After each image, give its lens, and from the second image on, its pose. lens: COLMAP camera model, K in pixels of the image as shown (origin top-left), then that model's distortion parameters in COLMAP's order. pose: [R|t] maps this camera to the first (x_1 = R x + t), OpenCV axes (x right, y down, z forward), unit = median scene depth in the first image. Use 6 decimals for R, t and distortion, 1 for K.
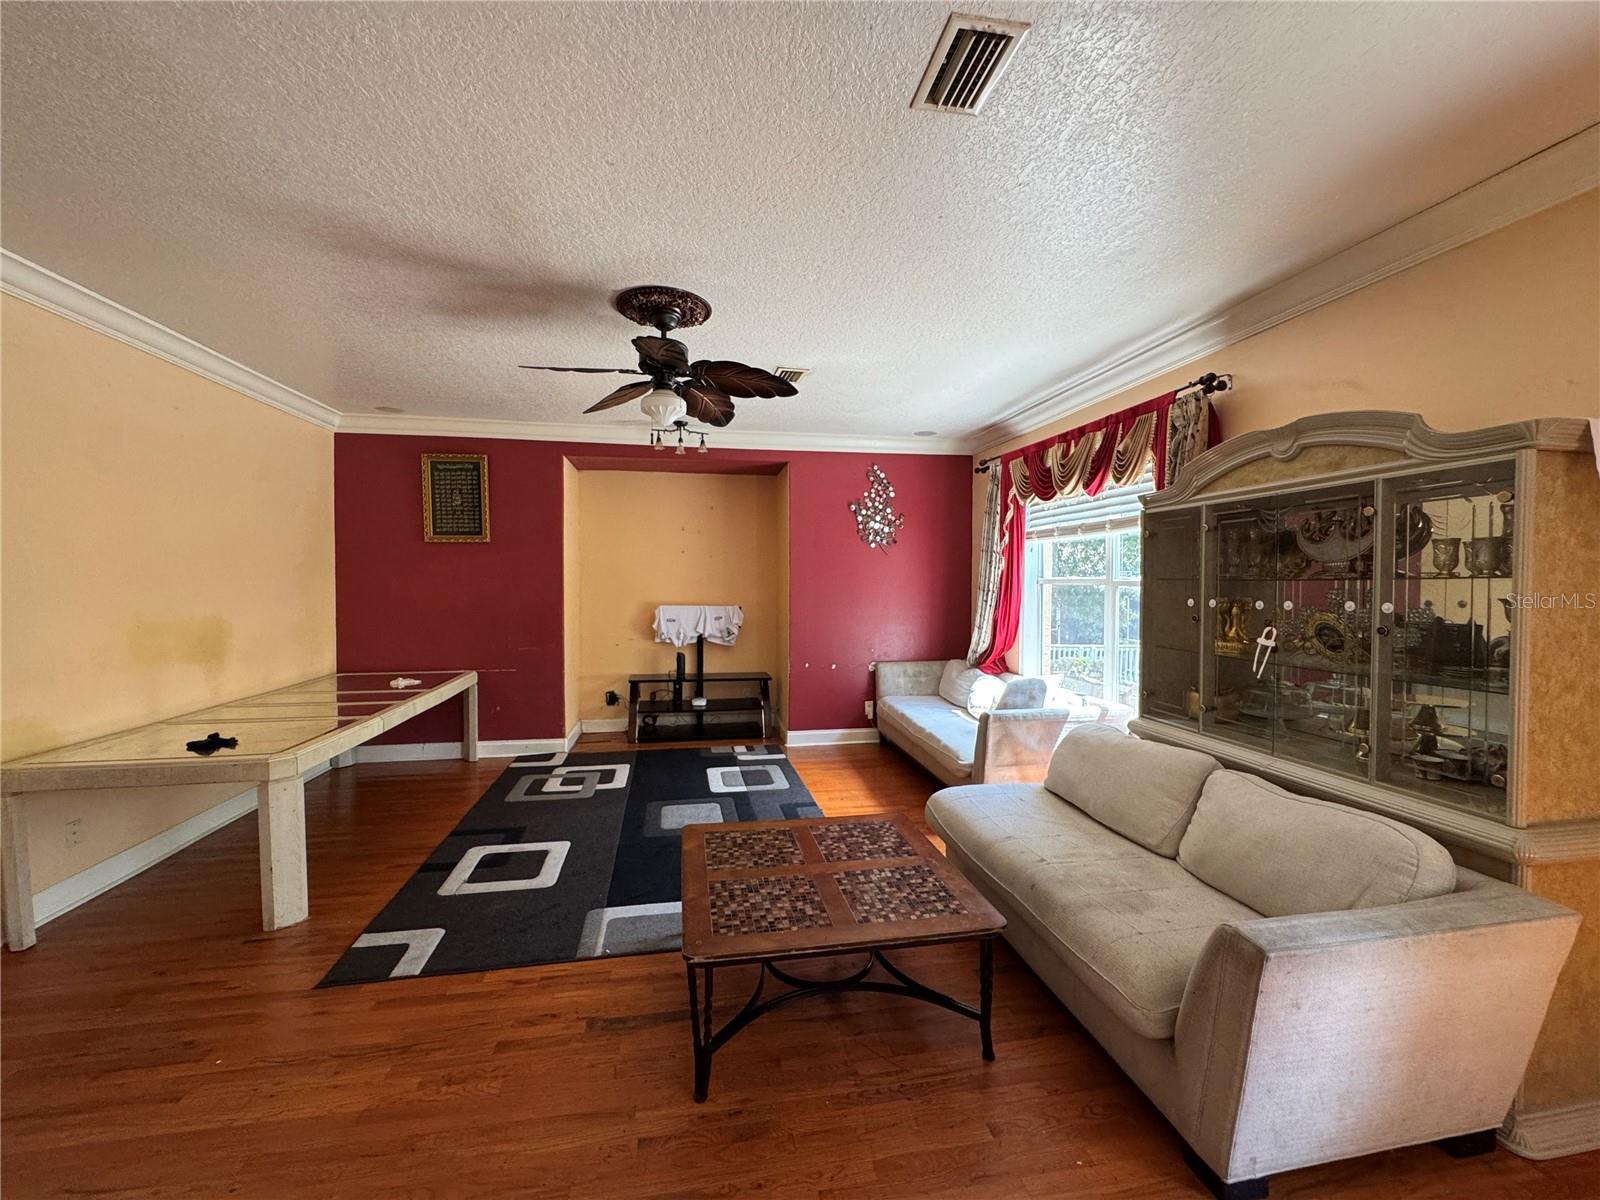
lens RADIAL K [[640.7, 0, 800.0], [0, 640.7, 600.0], [0, 0, 1]] dist [-0.009640, 0.000042]
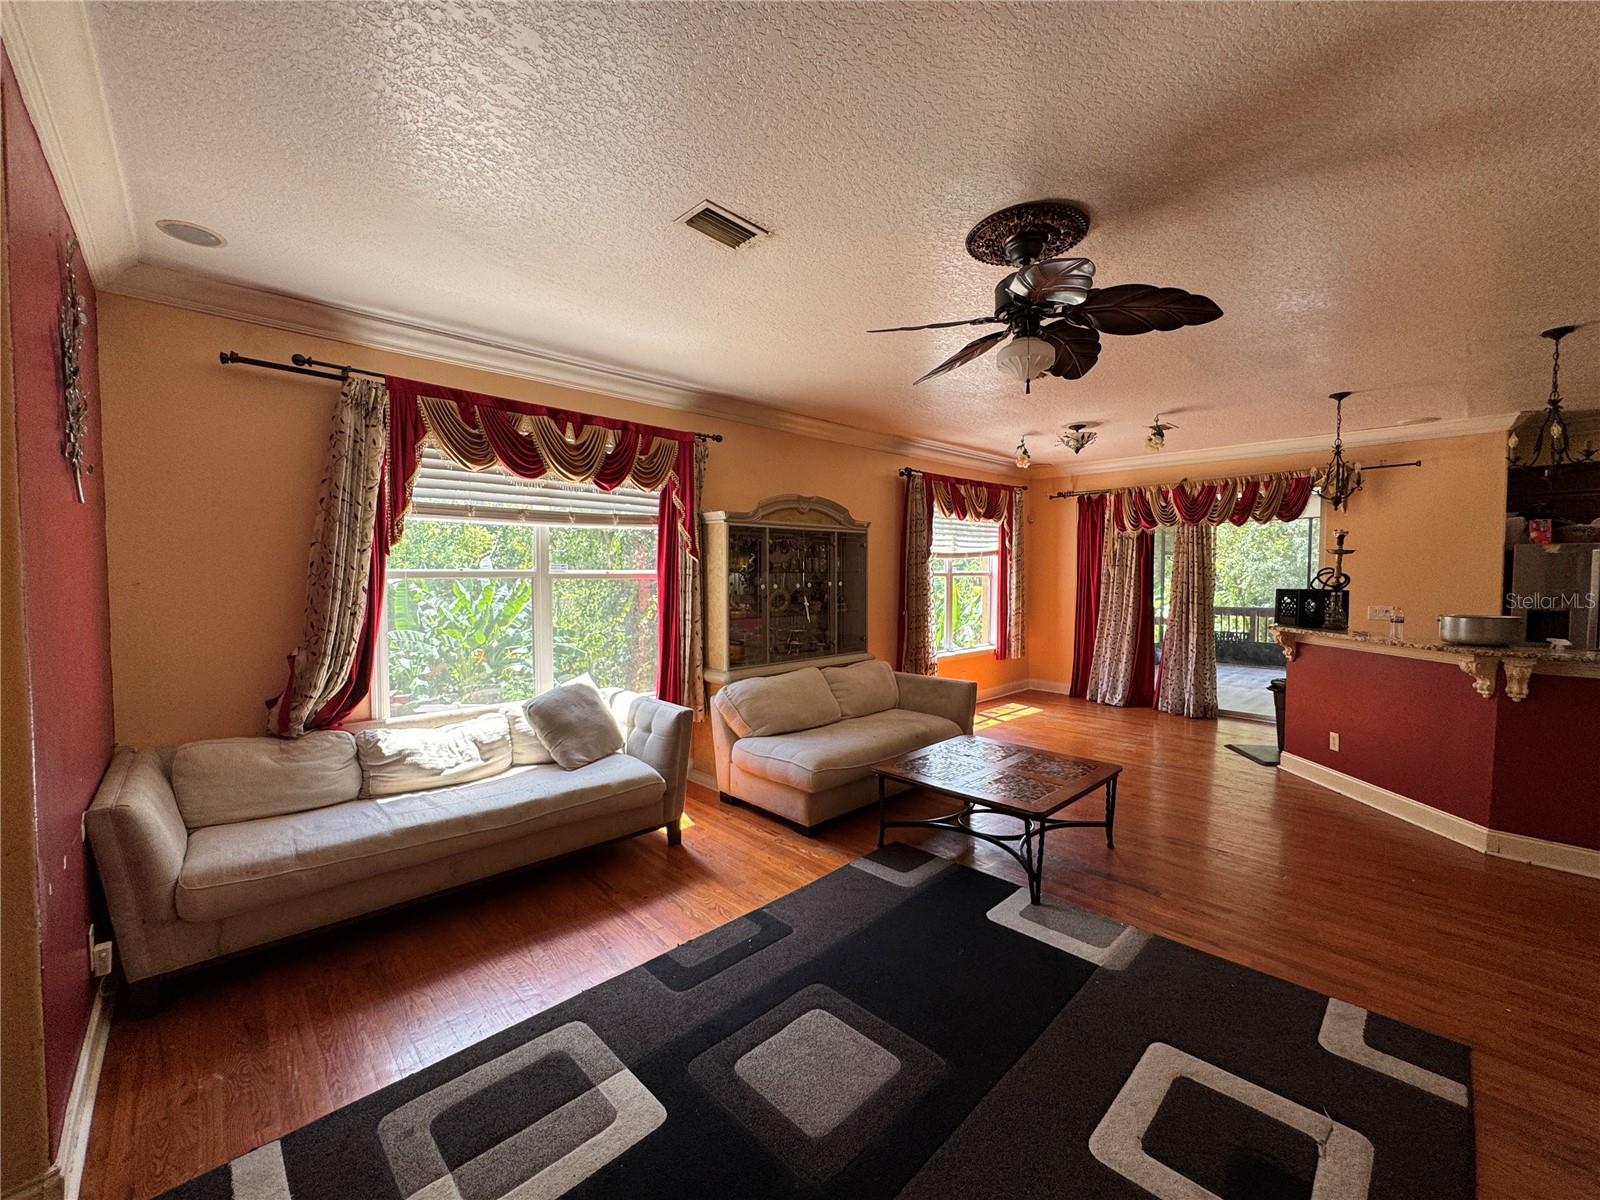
lens RADIAL K [[640.7, 0, 800.0], [0, 640.7, 600.0], [0, 0, 1]] dist [-0.009640, 0.000042]
pose [[-0.547241, -0.035624, 0.836217, -0.498513], [0.027481, 0.997790, 0.060492, -0.036127], [-0.836524, 0.056084, -0.545053, 1.139588]]
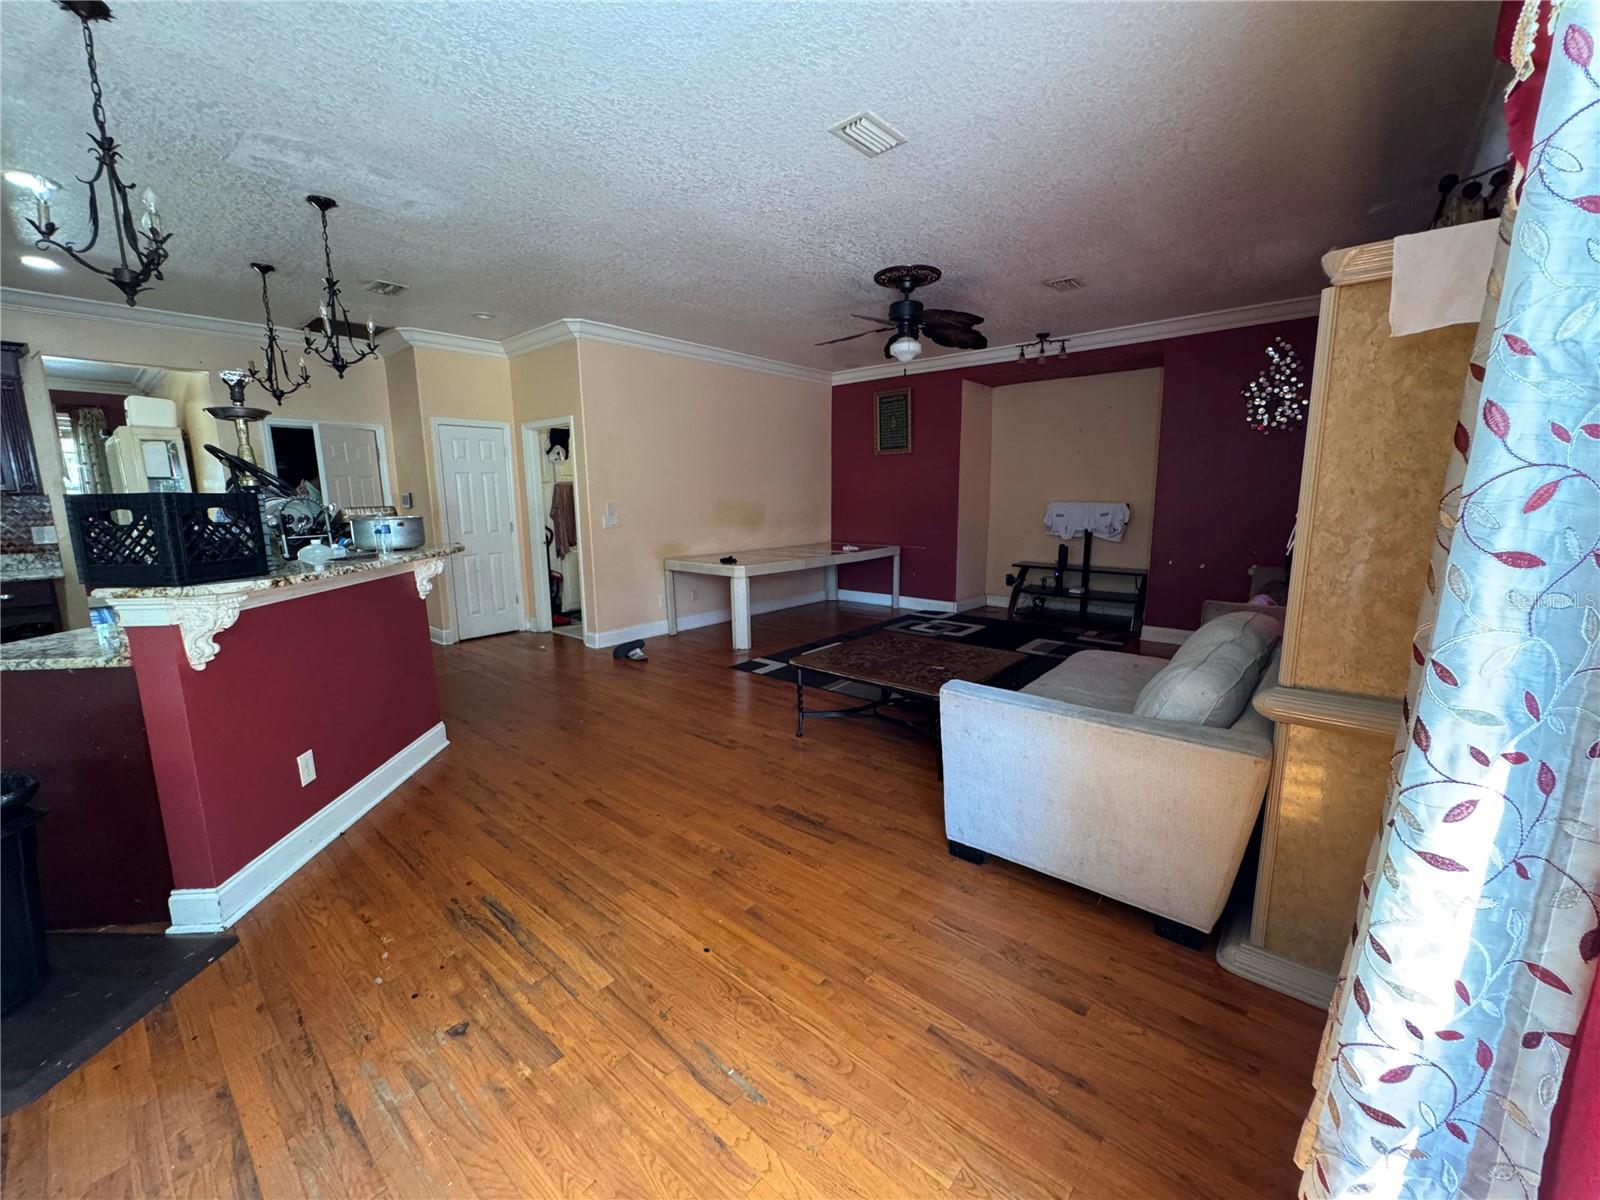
lens RADIAL K [[640.7, 0, 800.0], [0, 640.7, 600.0], [0, 0, 1]] dist [-0.009640, 0.000042]
pose [[0.628811, 0.119159, -0.768374, 0.543757], [-0.012732, 0.989633, 0.143052, 0.034410], [0.777454, -0.080170, 0.623809, -0.082542]]
